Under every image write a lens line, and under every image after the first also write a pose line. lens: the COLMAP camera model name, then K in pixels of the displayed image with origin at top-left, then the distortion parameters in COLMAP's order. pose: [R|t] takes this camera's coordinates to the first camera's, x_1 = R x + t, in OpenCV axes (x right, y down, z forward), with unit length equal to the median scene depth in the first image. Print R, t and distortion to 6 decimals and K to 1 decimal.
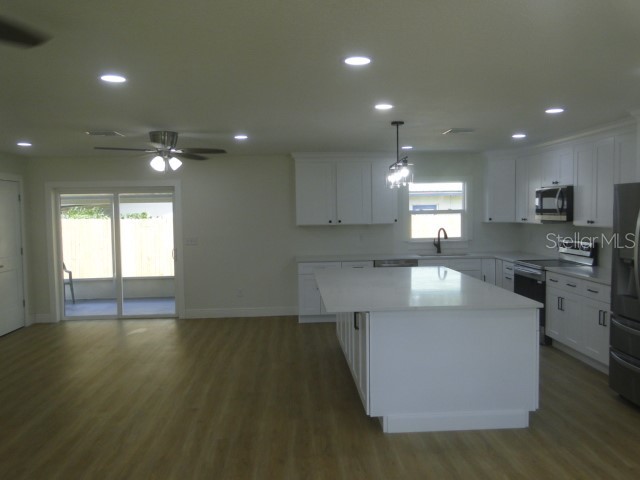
lens RADIAL K [[523.3, 0, 328.8], [0, 523.3, 238.6], [0, 0, 1]] dist [-0.010377, -0.003295]
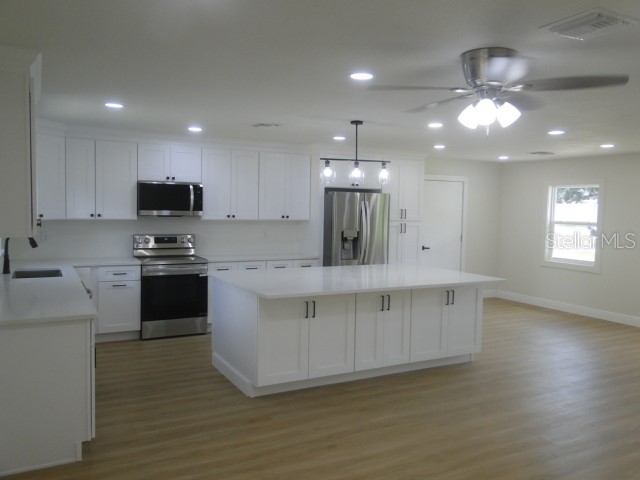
lens RADIAL K [[523.3, 0, 328.8], [0, 523.3, 238.6], [0, 0, 1]] dist [-0.010377, -0.003295]
pose [[-0.409186, -0.052244, 0.910954, -0.519332], [0.036570, 0.996618, 0.073584, -0.045180], [-0.911718, 0.063424, -0.405892, 0.968777]]
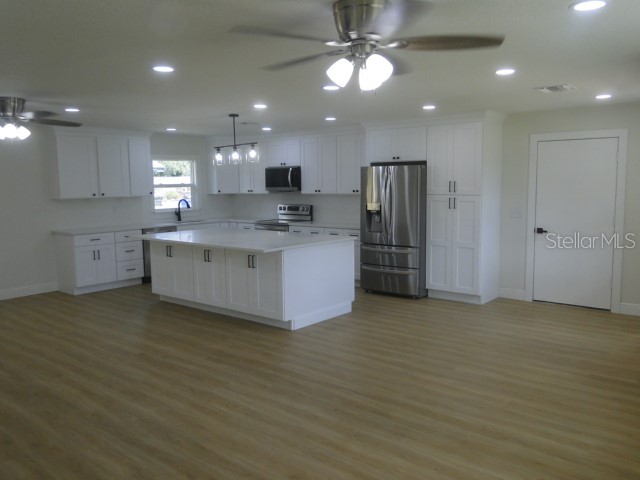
lens RADIAL K [[523.3, 0, 328.8], [0, 523.3, 238.6], [0, 0, 1]] dist [-0.010377, -0.003295]
pose [[0.685963, -0.074329, 0.723830, -0.438782], [0.044677, 0.997194, 0.060061, 0.012937], [-0.726264, -0.008861, 0.687359, -0.048865]]
